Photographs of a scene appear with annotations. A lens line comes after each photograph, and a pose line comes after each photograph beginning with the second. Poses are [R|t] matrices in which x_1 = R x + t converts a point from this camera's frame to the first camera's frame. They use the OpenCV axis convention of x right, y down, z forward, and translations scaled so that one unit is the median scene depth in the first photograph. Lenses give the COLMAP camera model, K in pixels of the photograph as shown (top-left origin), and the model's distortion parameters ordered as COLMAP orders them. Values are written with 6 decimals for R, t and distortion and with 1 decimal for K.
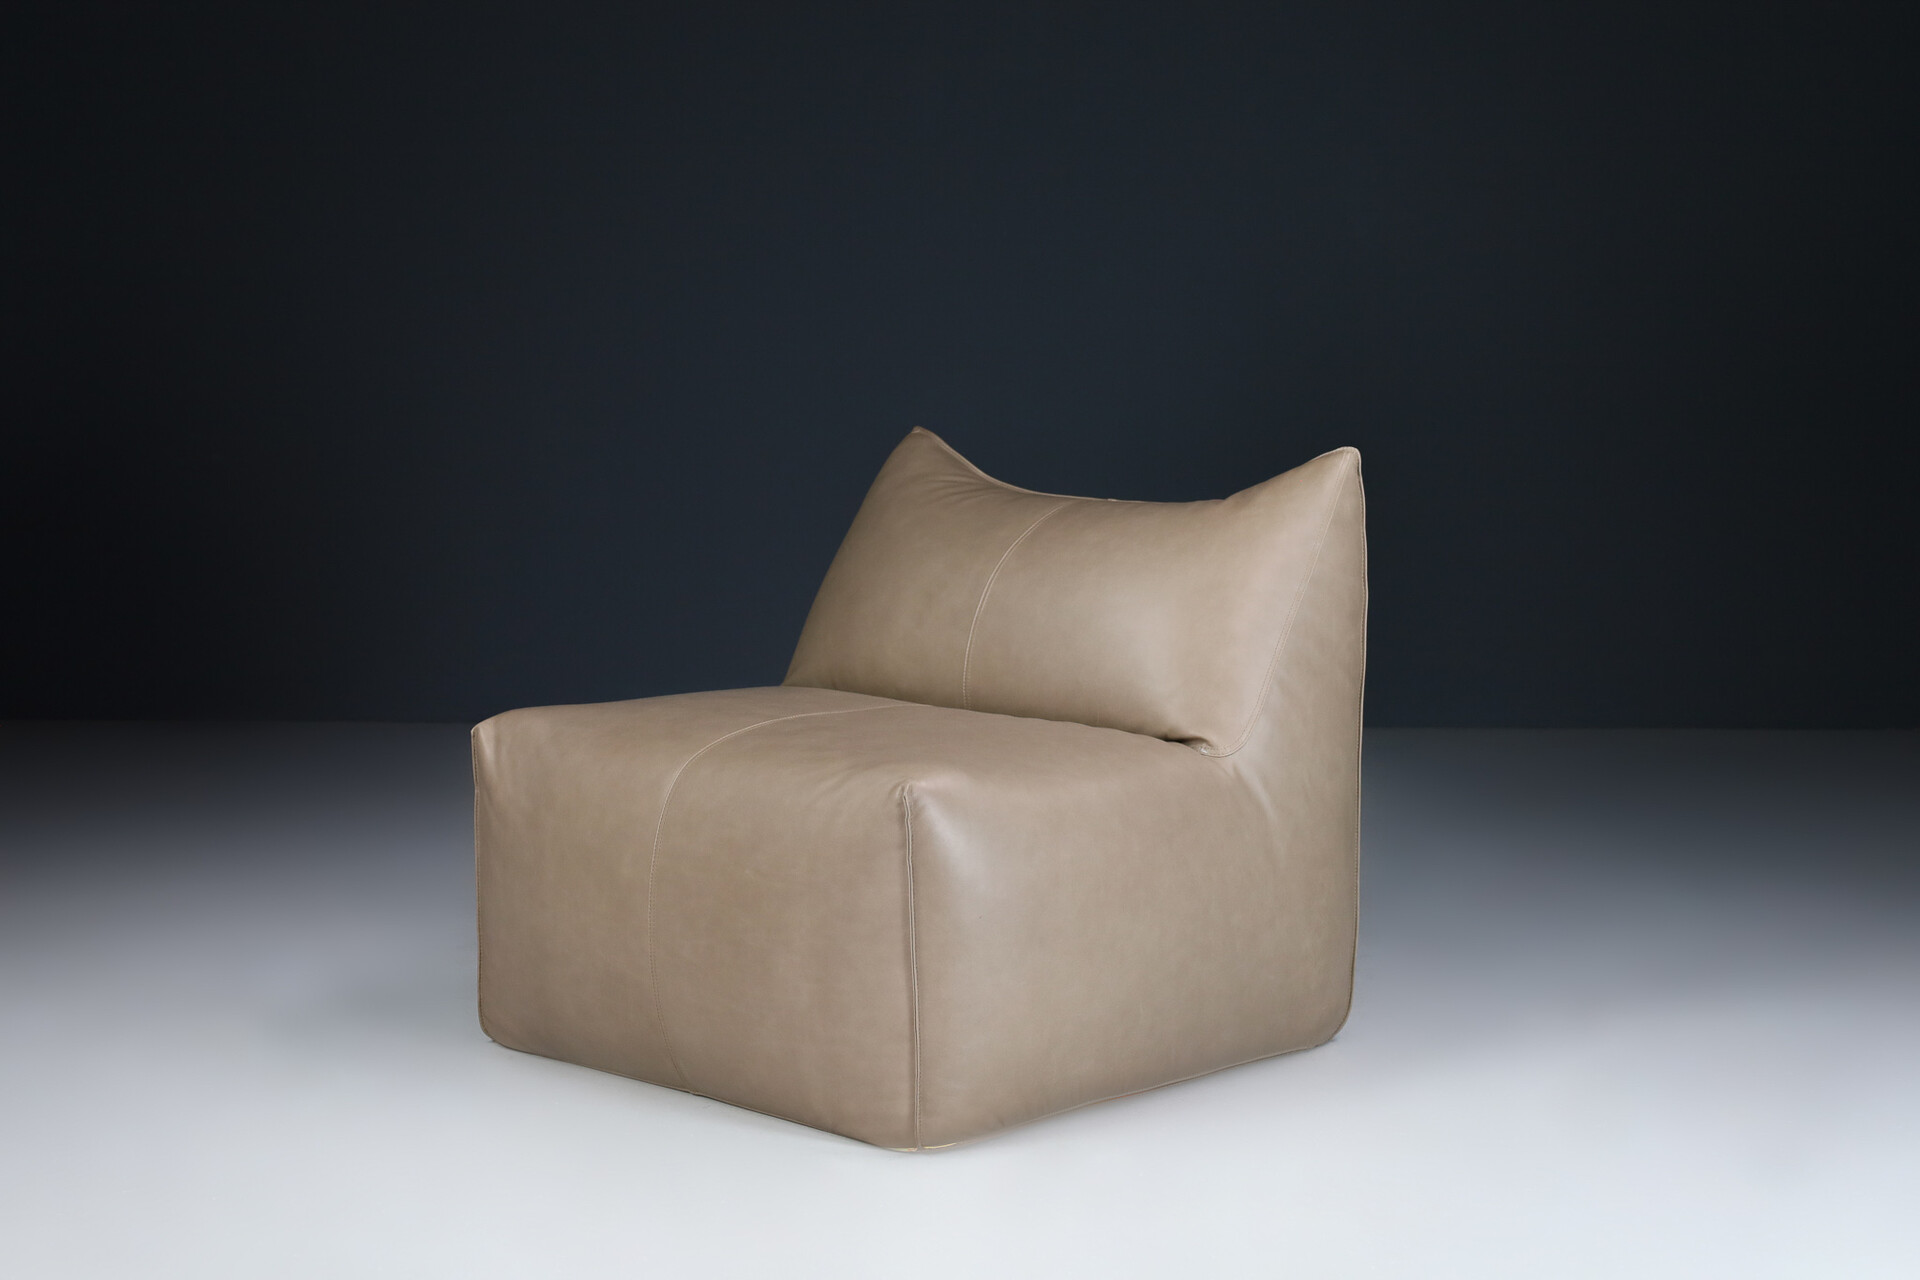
lens RADIAL K [[3219.2, 0, 960.0], [0, 3219.2, 640.0], [0, 0, 1]] dist [-0.021400, -0.020400]
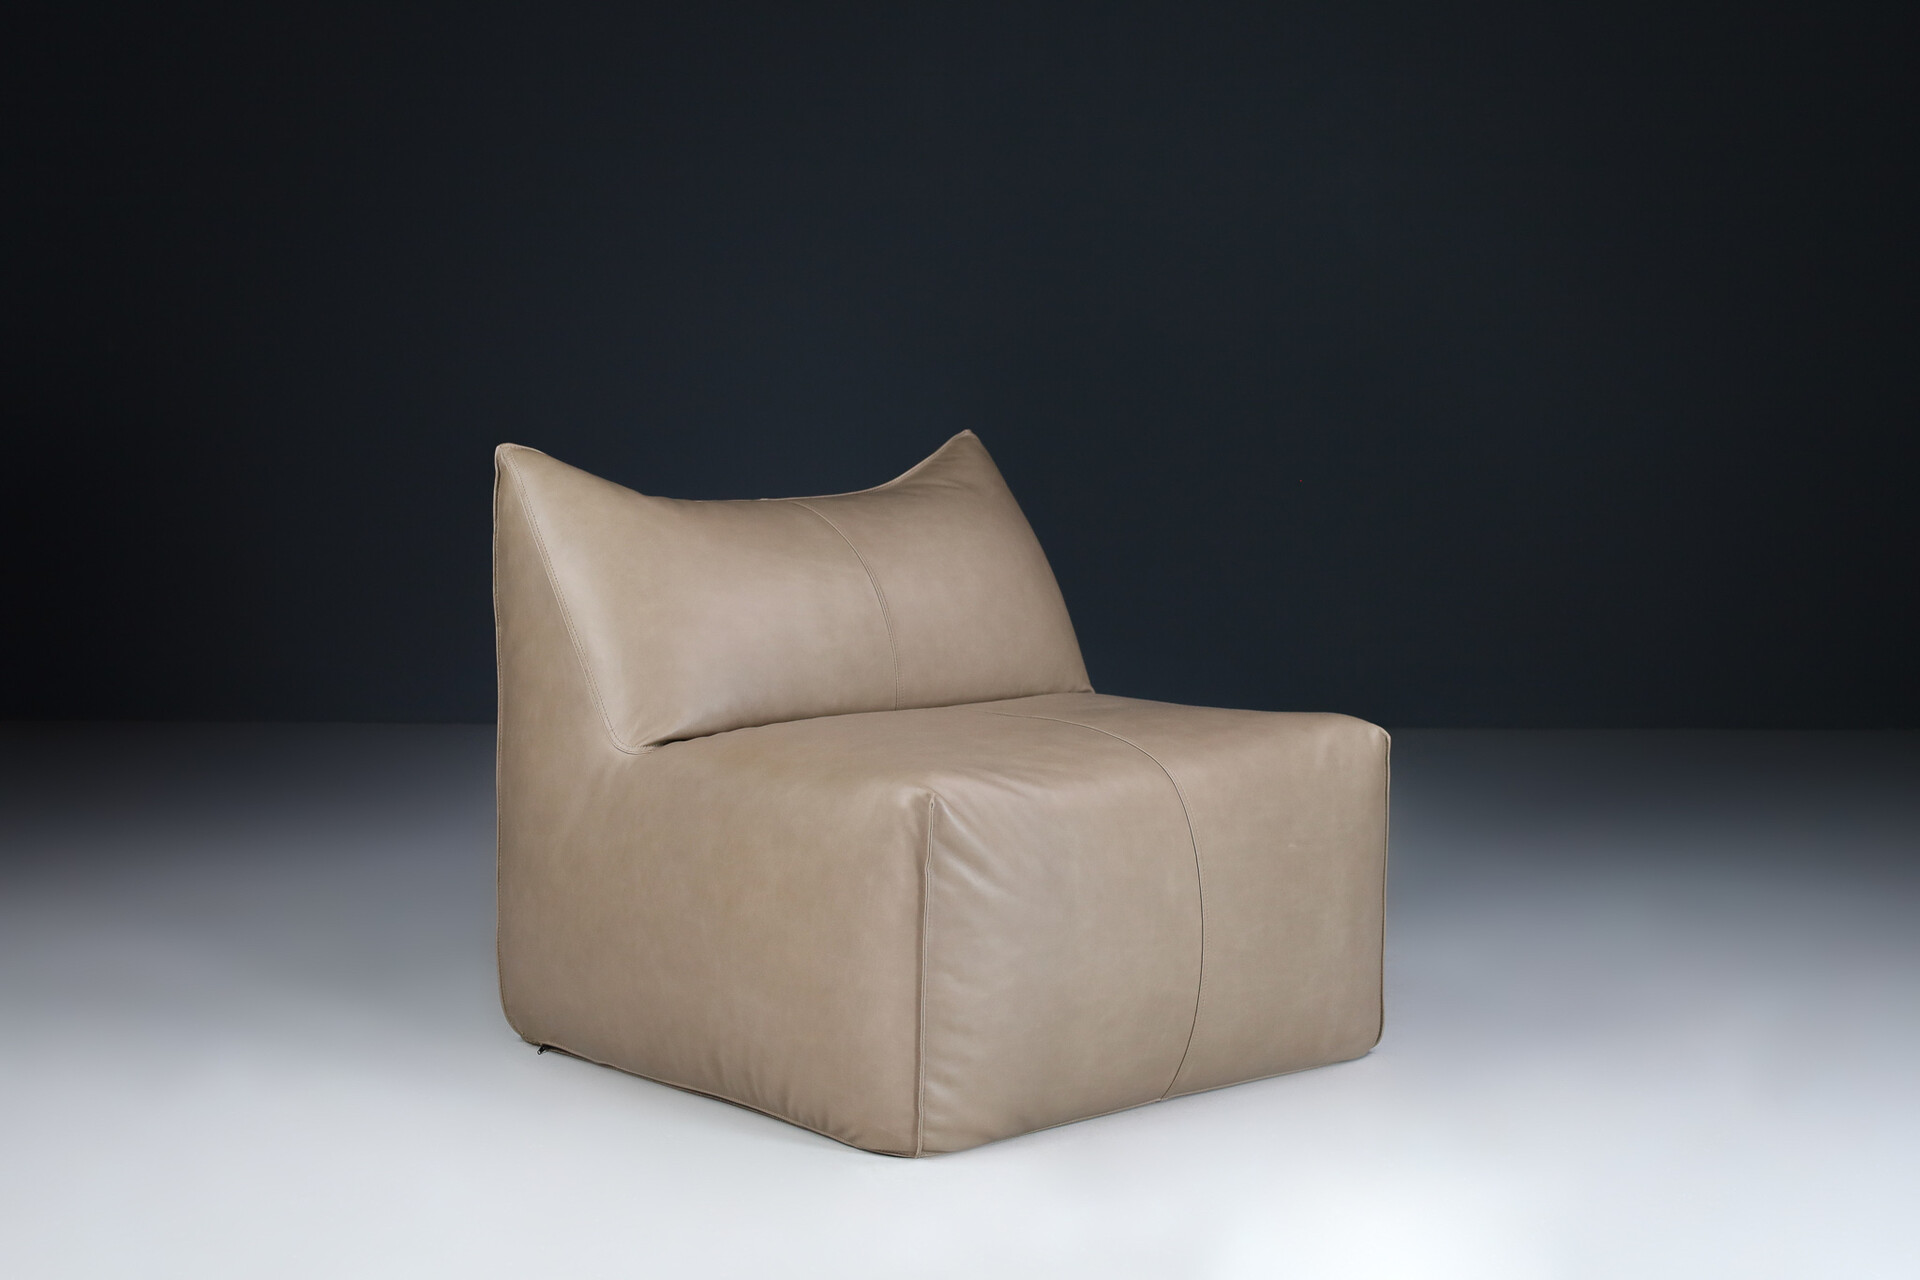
lens RADIAL K [[3219.2, 0, 960.0], [0, 3219.2, 640.0], [0, 0, 1]] dist [-0.021400, -0.020400]
pose [[0.073924, -0.109863, 0.991194, -1.109988], [0.104752, 0.989271, 0.101837, -0.113014], [-0.991747, 0.096301, 0.084639, 1.011675]]
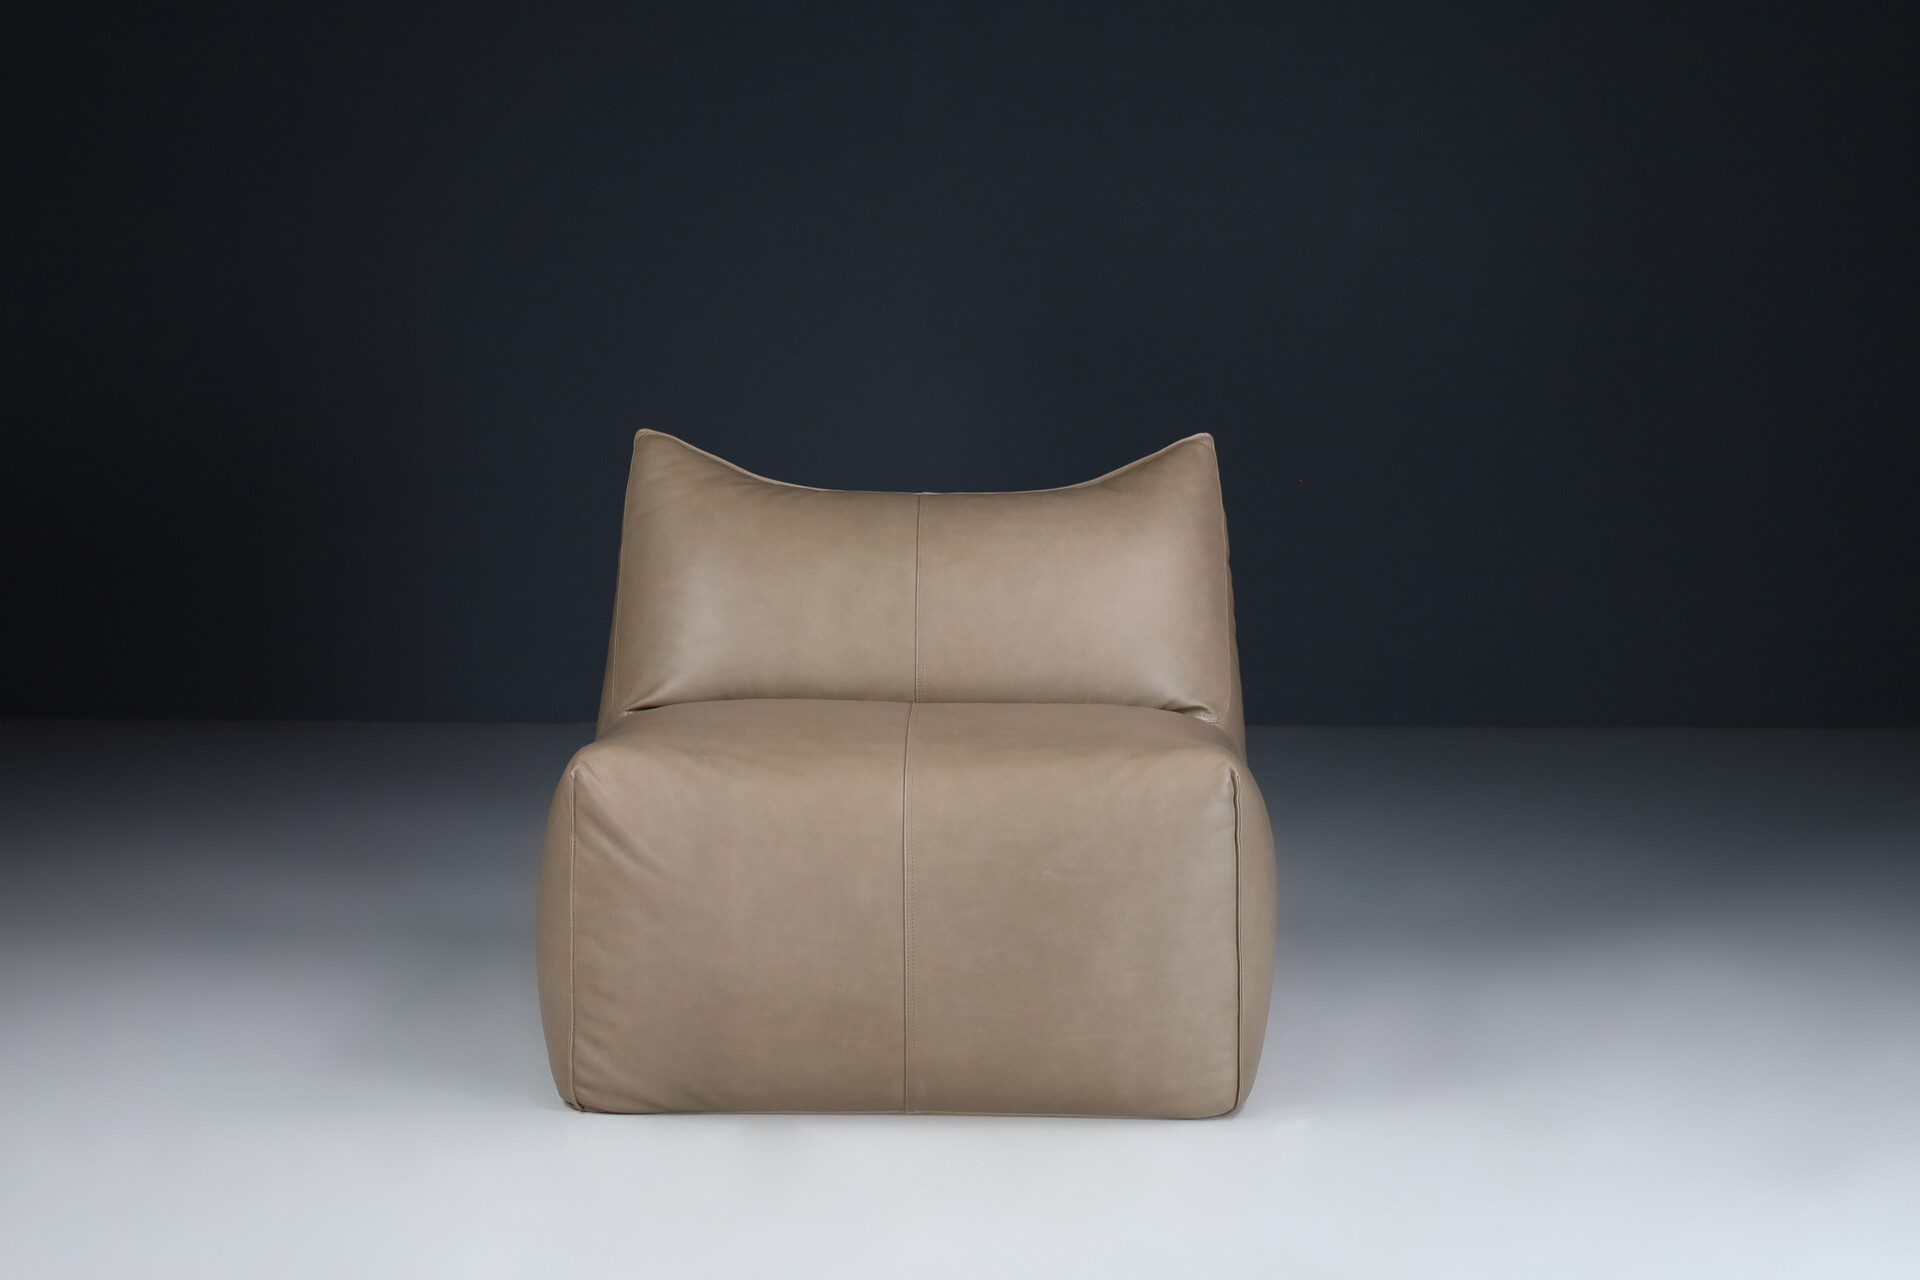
lens RADIAL K [[3219.2, 0, 960.0], [0, 3219.2, 640.0], [0, 0, 1]] dist [-0.021400, -0.020400]
pose [[0.731982, -0.074222, 0.677269, -0.756517], [0.072272, 0.996899, 0.031140, -0.032854], [-0.677479, 0.026154, 0.735077, 0.282582]]
